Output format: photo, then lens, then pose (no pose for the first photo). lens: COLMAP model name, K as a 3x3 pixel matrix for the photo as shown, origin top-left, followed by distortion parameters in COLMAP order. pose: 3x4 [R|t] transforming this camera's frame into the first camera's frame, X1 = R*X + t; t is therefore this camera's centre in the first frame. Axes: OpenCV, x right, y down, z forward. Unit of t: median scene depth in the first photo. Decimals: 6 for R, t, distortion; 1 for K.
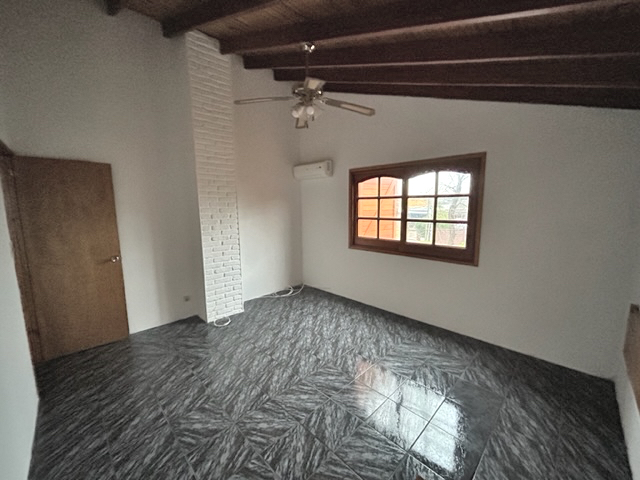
lens RADIAL K [[257.6, 0, 319.1], [0, 257.6, 240.4], [0, 0, 1]] dist [0.001562, 0.000005]
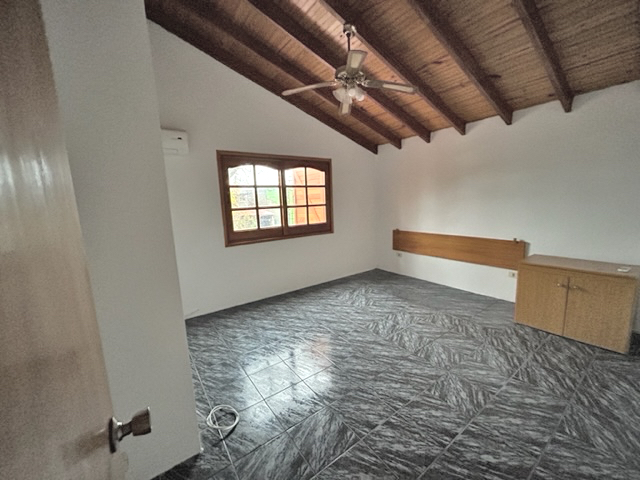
lens RADIAL K [[257.6, 0, 319.1], [0, 257.6, 240.4], [0, 0, 1]] dist [0.001562, 0.000005]
pose [[0.162590, -0.150404, 0.975163, -0.836321], [0.168740, 0.977993, 0.122706, -0.053754], [-0.972158, 0.144599, 0.184391, 0.732231]]
